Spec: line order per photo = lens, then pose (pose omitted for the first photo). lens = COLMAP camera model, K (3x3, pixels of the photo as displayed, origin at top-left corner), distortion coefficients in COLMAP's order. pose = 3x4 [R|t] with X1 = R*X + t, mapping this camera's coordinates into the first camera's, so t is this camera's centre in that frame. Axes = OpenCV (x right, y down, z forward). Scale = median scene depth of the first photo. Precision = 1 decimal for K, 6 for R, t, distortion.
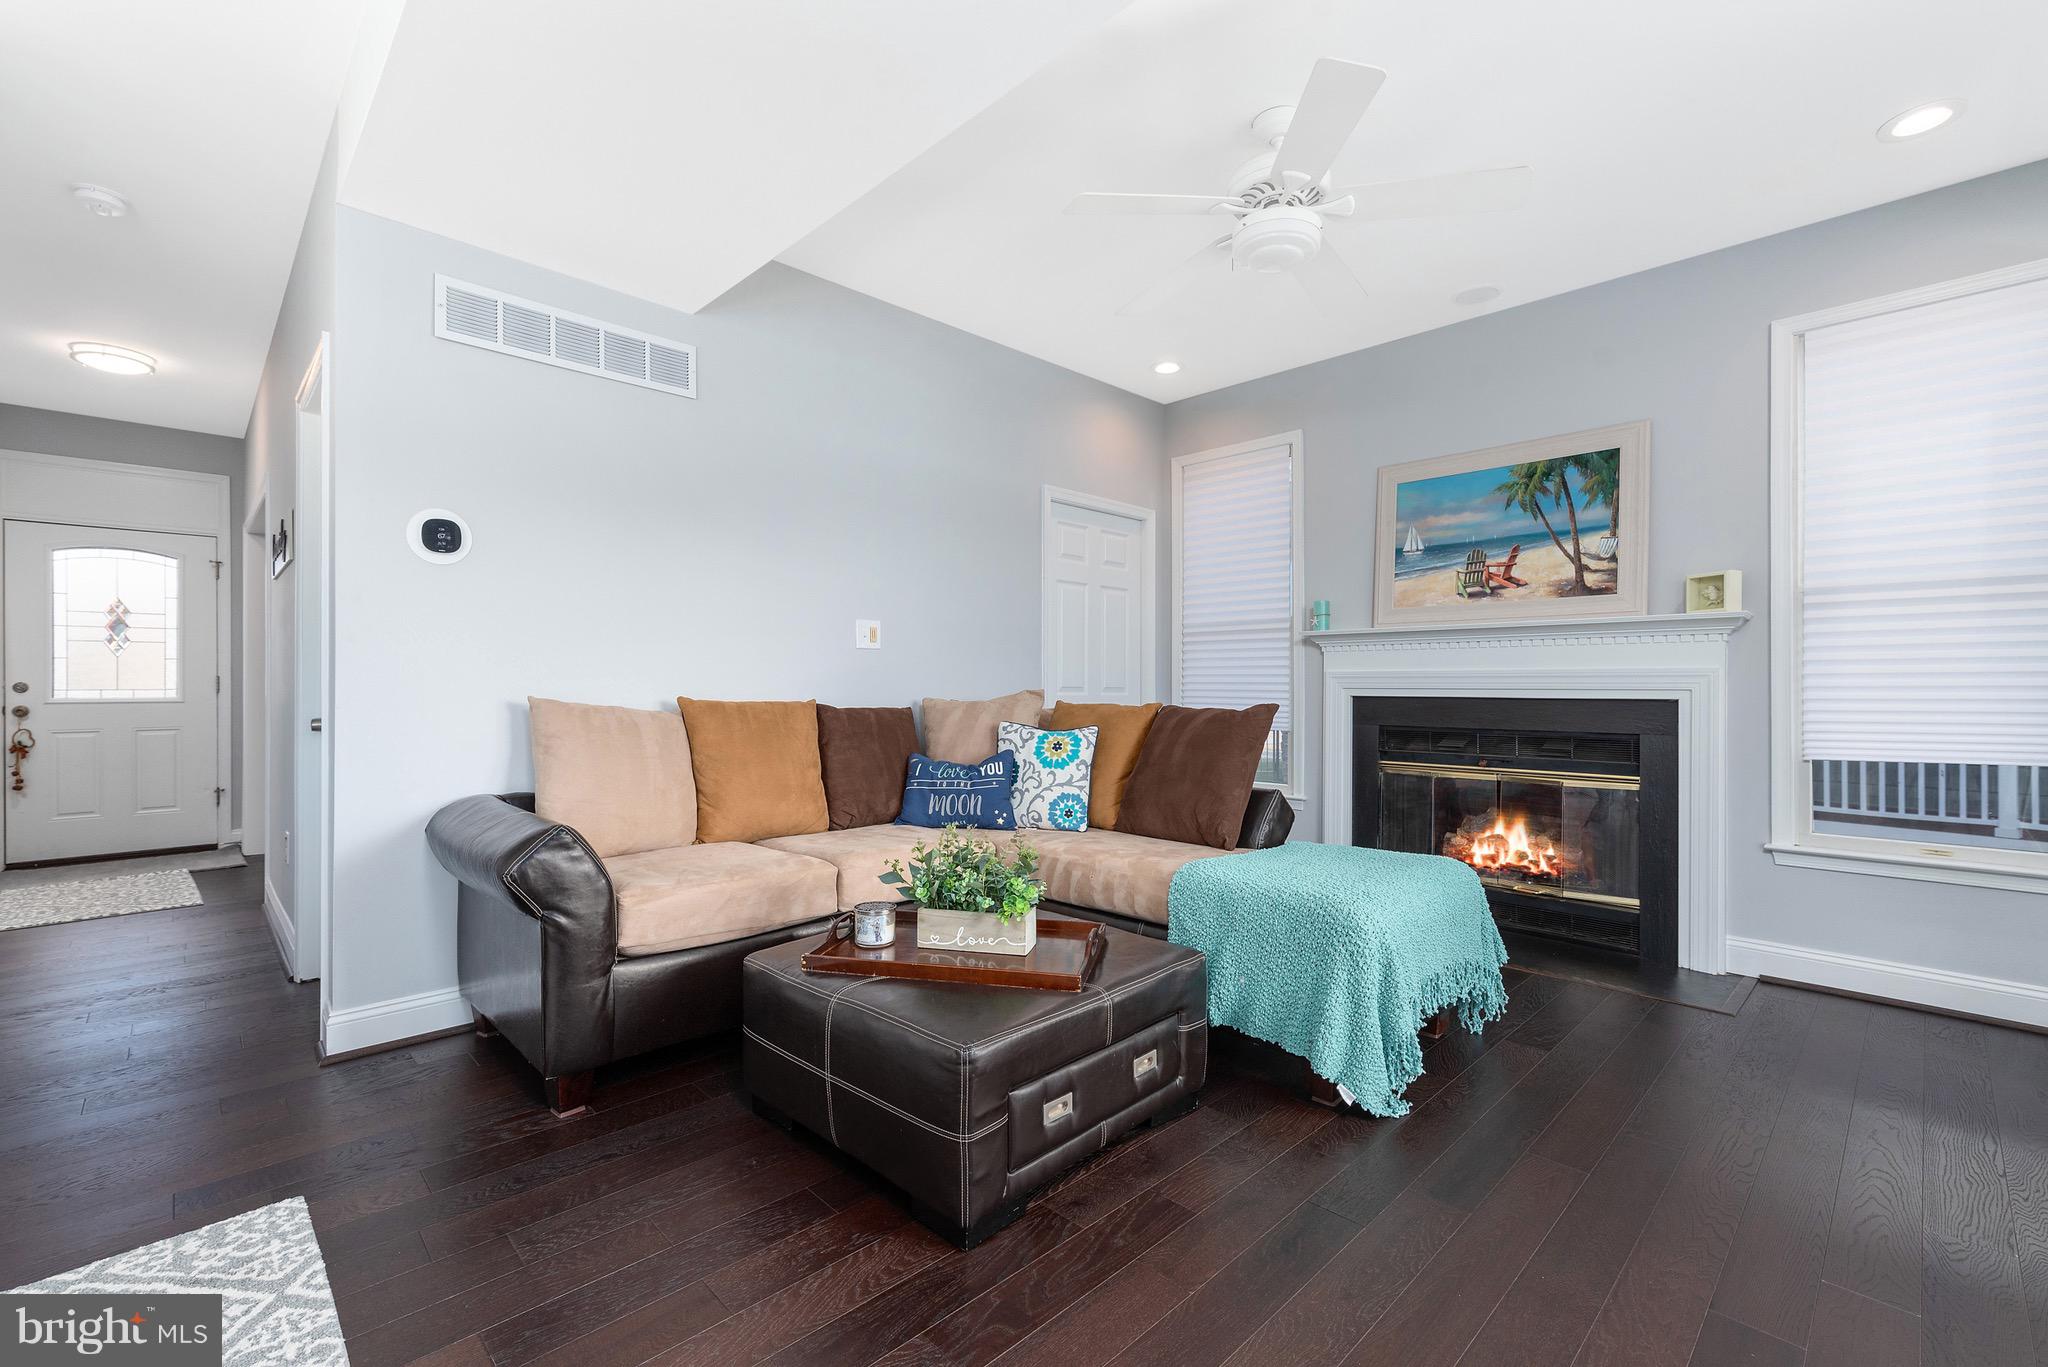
lens RADIAL K [[874.4, 0, 1022.0], [0, 874.4, 684.4], [0, 0, 1]] dist [0.004073, 0.001079]
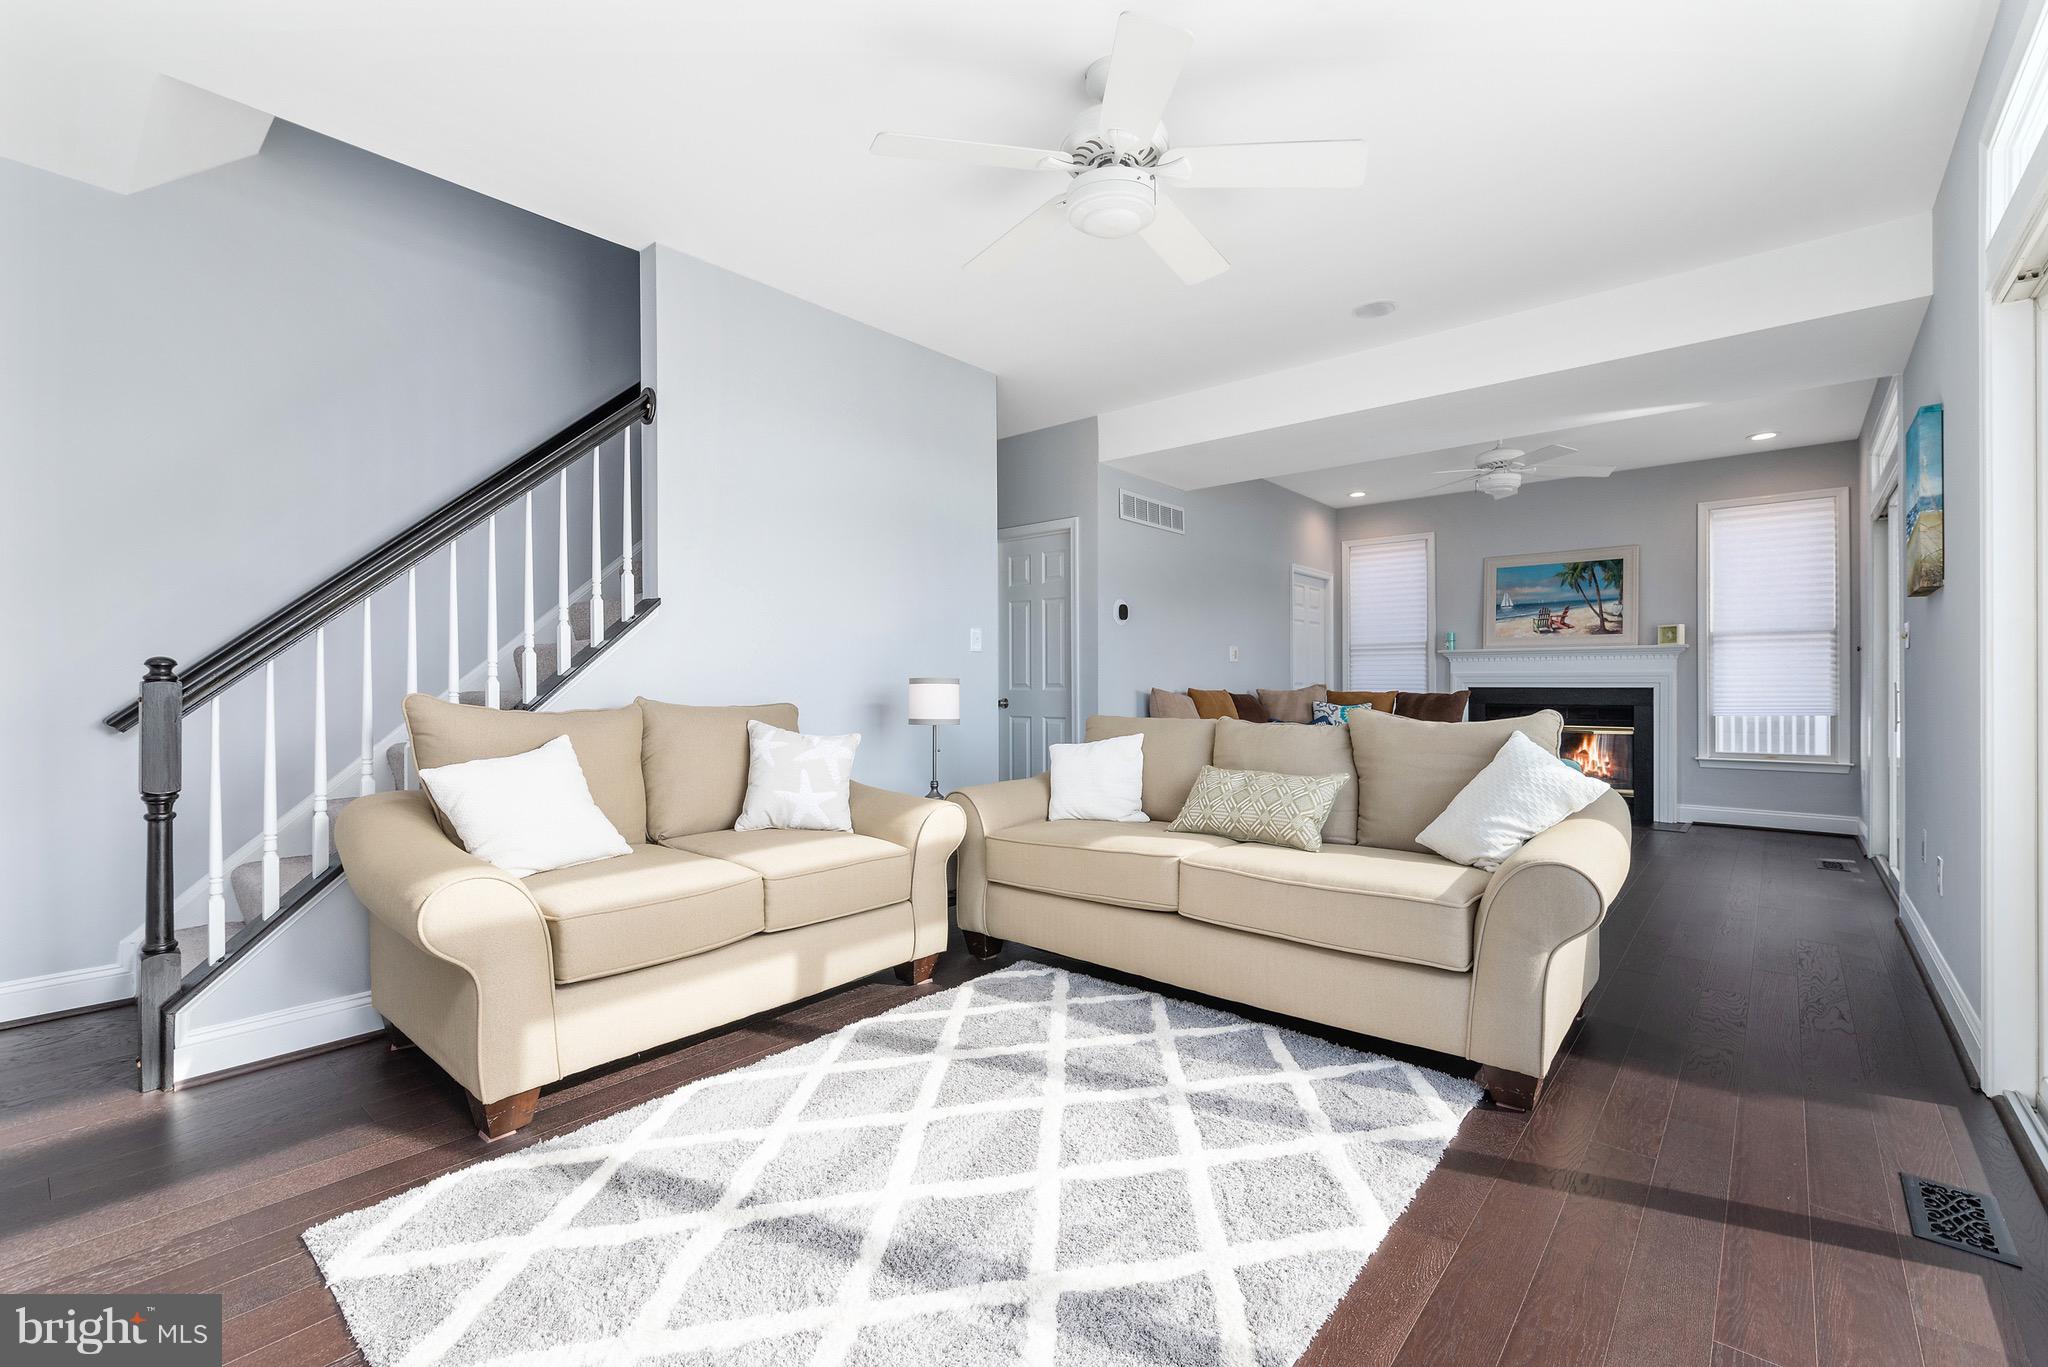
lens RADIAL K [[874.4, 0, 1027.4], [0, 874.4, 686.0], [0, 0, 1]] dist [0.004073, 0.001079]
pose [[0.995307, -0.004729, 0.096651, -0.789707], [0.004366, 0.999983, 0.003972, -0.000350], [-0.096668, -0.003531, 0.995310, -0.776139]]
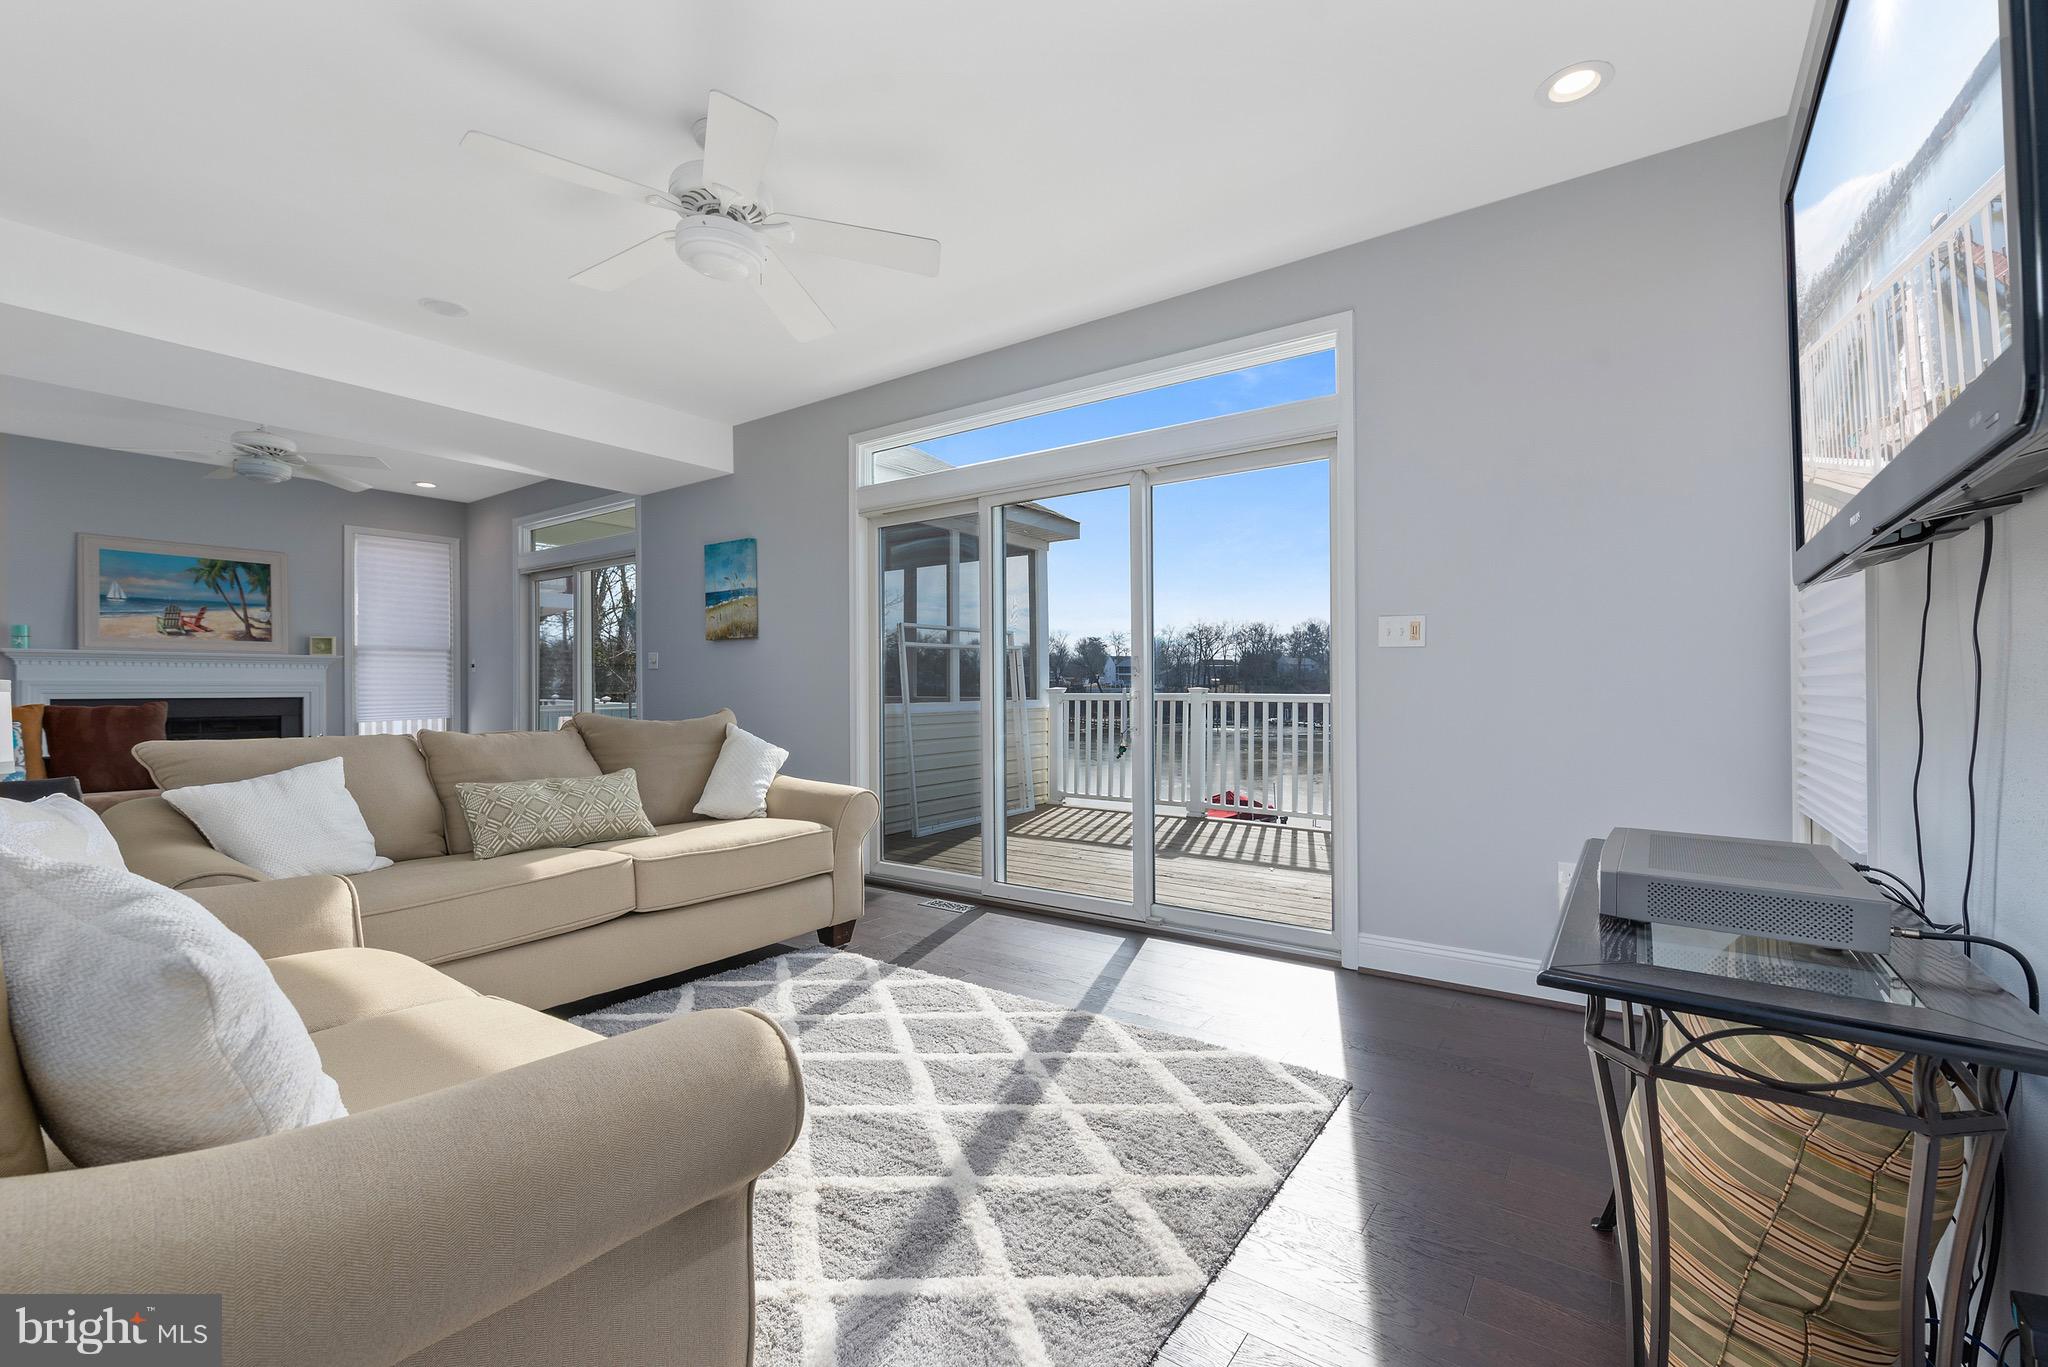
lens RADIAL K [[874.4, 0, 1022.9], [0, 874.4, 680.7], [0, 0, 1]] dist [0.004073, 0.001079]
pose [[-0.168388, 0.008357, 0.985685, -1.389177], [0.003724, 0.999962, -0.007841, 0.001238], [-0.985714, 0.002351, -0.168413, -0.265743]]
